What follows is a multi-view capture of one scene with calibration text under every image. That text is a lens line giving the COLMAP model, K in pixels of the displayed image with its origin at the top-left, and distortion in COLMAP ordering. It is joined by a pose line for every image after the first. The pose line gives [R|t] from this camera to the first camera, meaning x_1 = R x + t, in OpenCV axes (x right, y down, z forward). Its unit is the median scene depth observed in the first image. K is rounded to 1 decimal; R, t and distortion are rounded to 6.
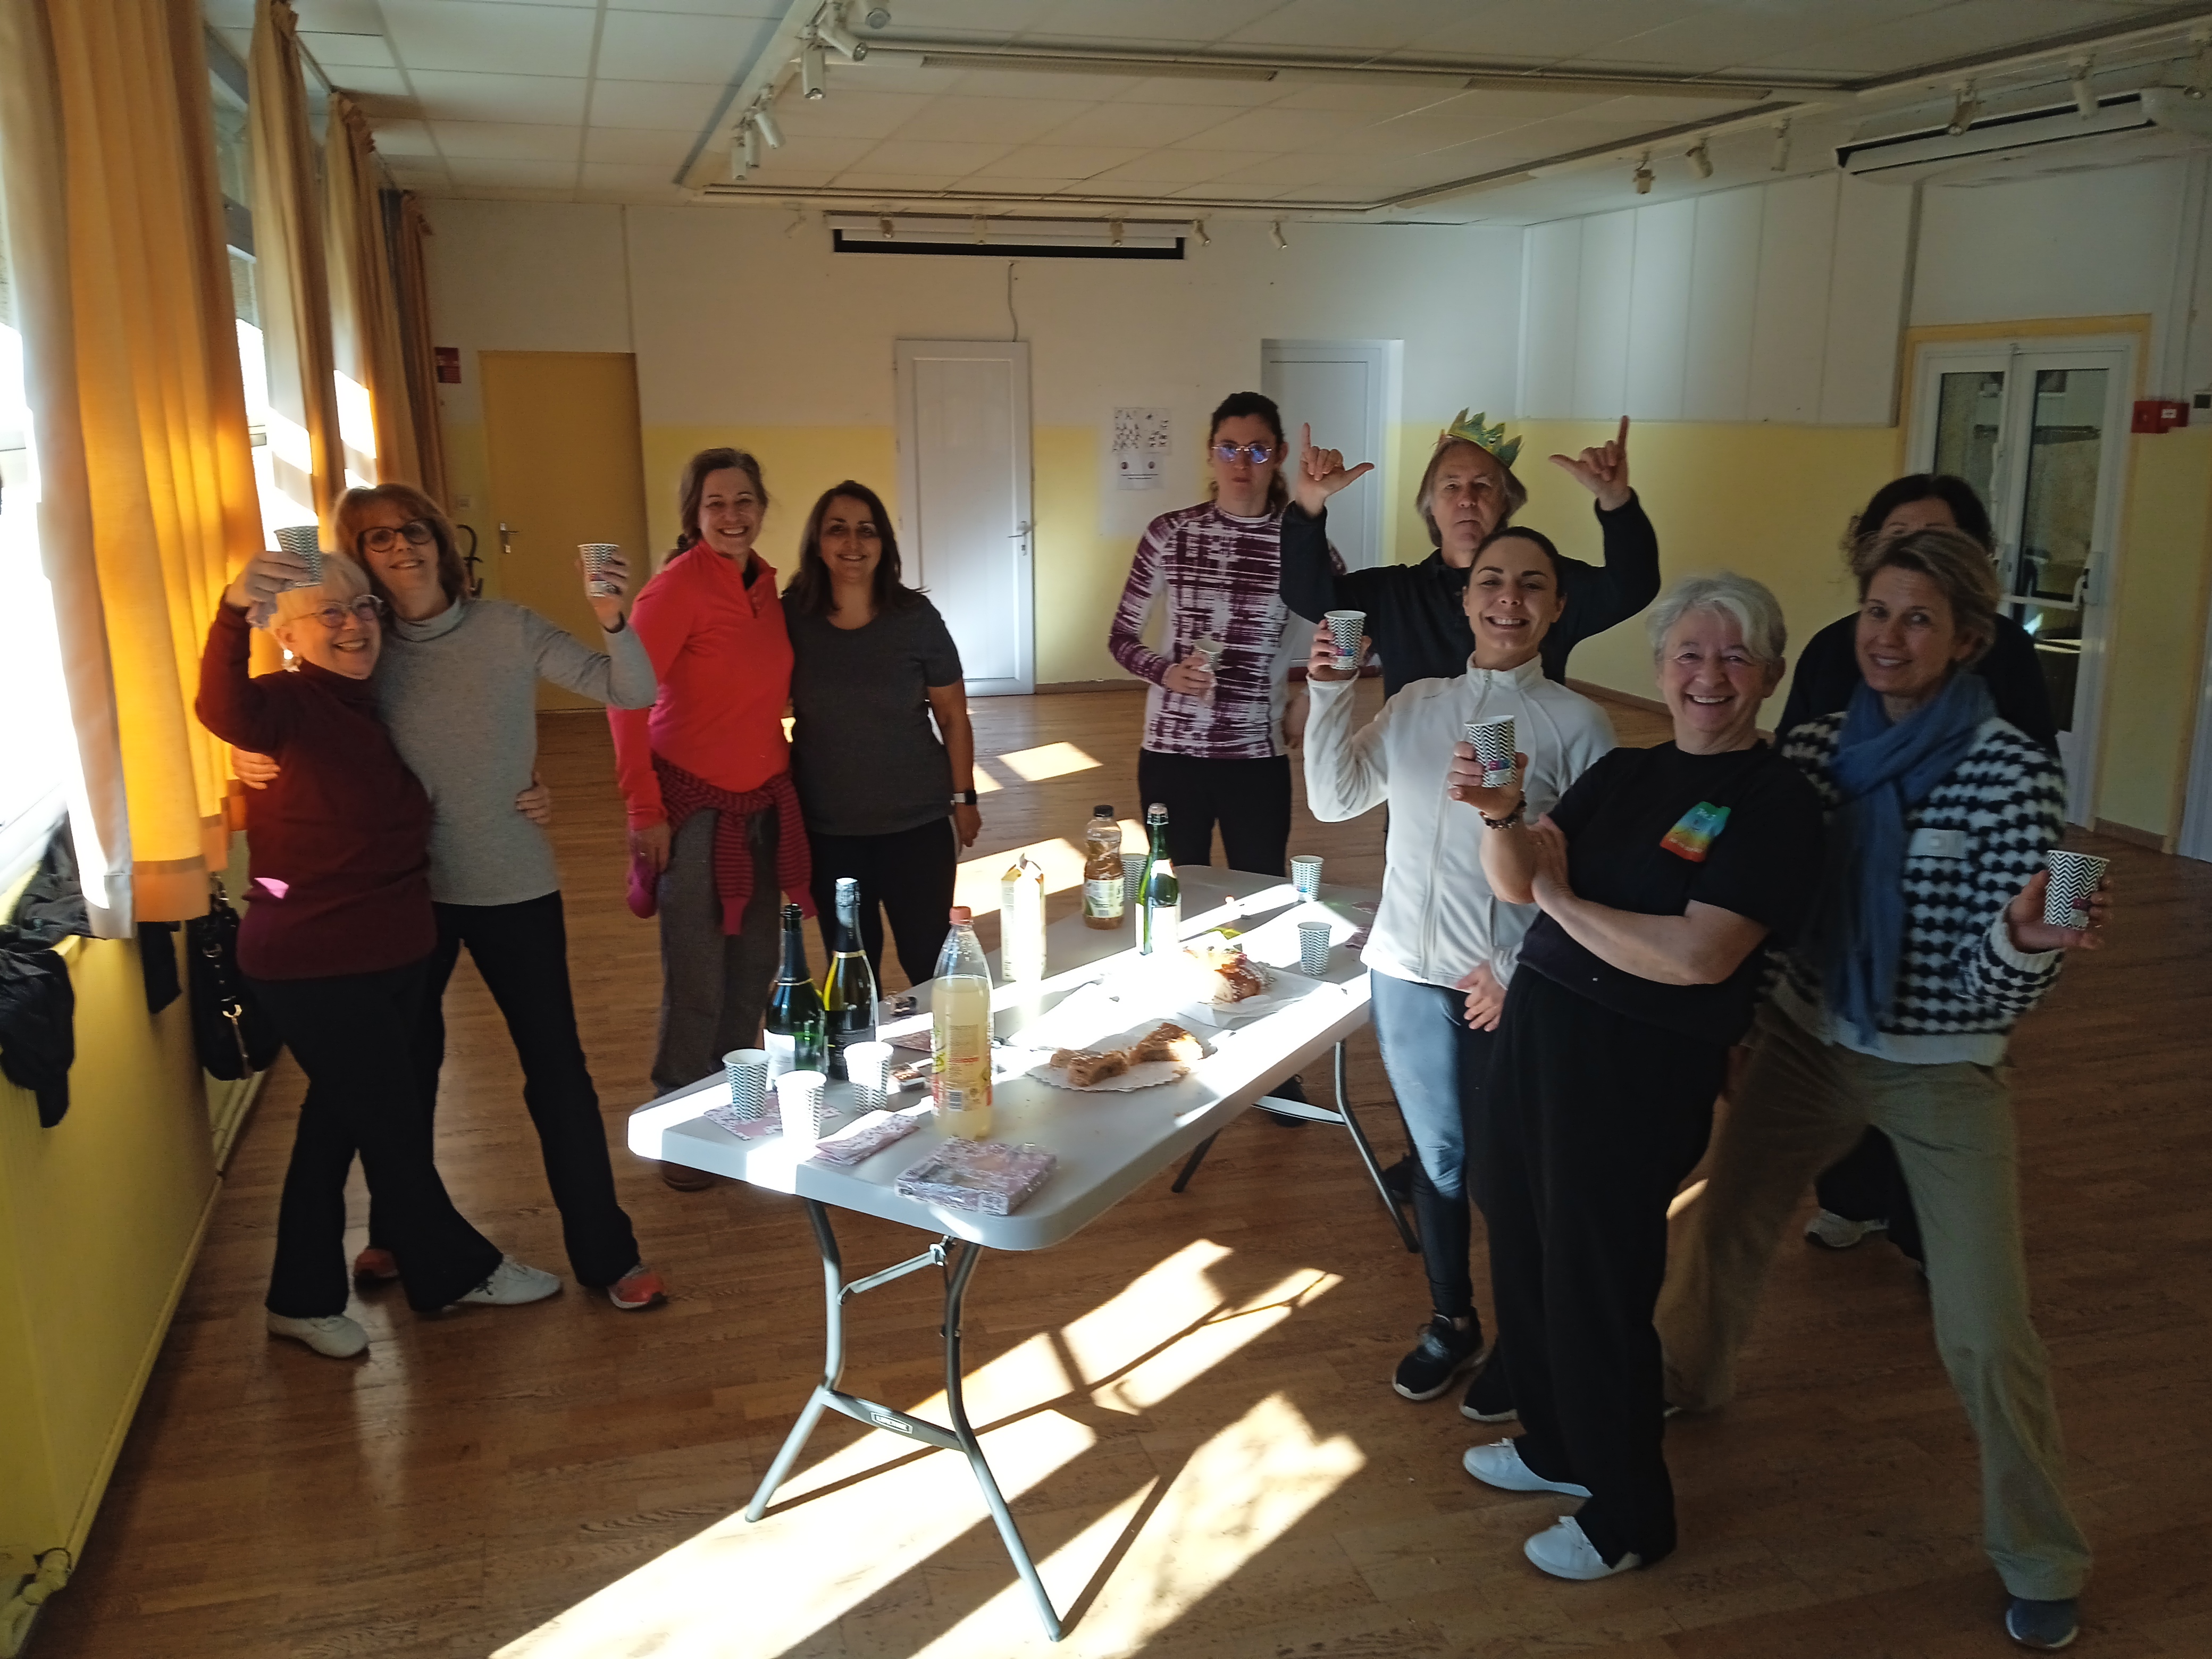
lens RADIAL K [[2004.7, 0, 1094.0], [0, 2004.7, 881.4], [0, 0, 1]] dist [0.130878, -0.241595]
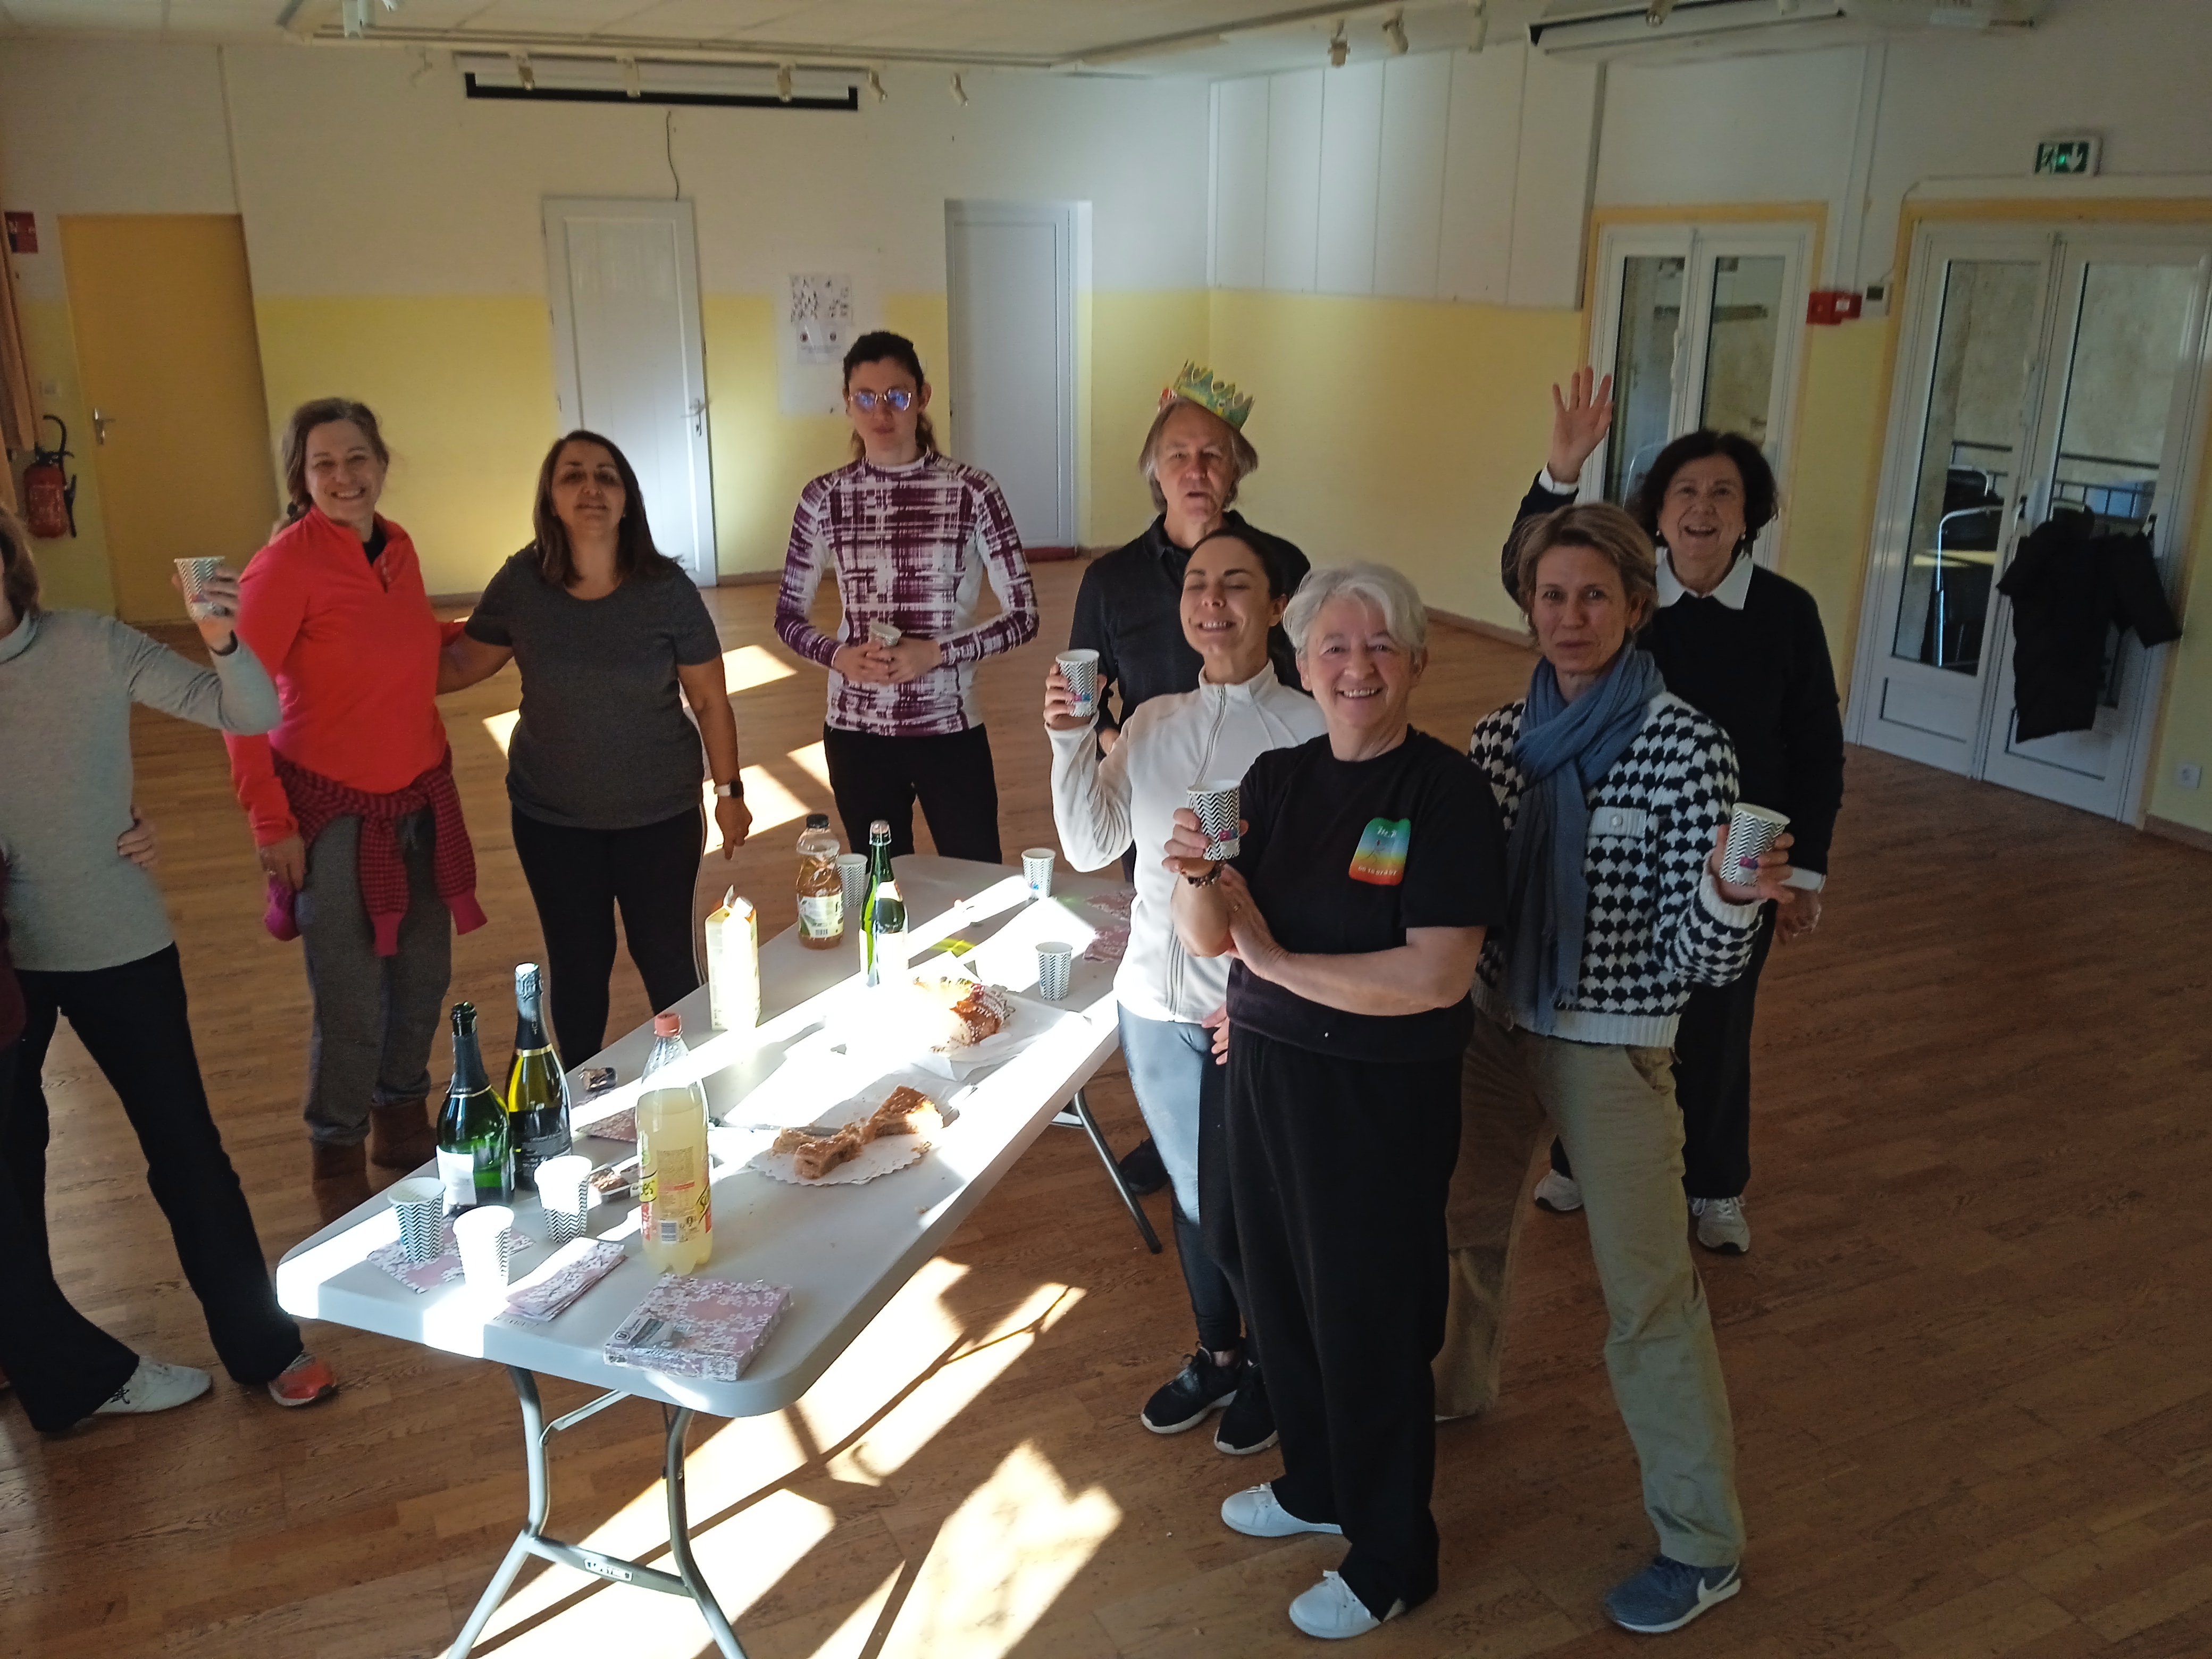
lens RADIAL K [[2004.7, 0, 1119.9], [0, 2004.7, 908.7], [0, 0, 1]] dist [0.130878, -0.241595]
pose [[0.986005, -0.039119, 0.162064, -0.008760], [0.024012, 0.995269, 0.094147, -0.078045], [-0.164980, -0.088938, 0.982279, 0.079801]]
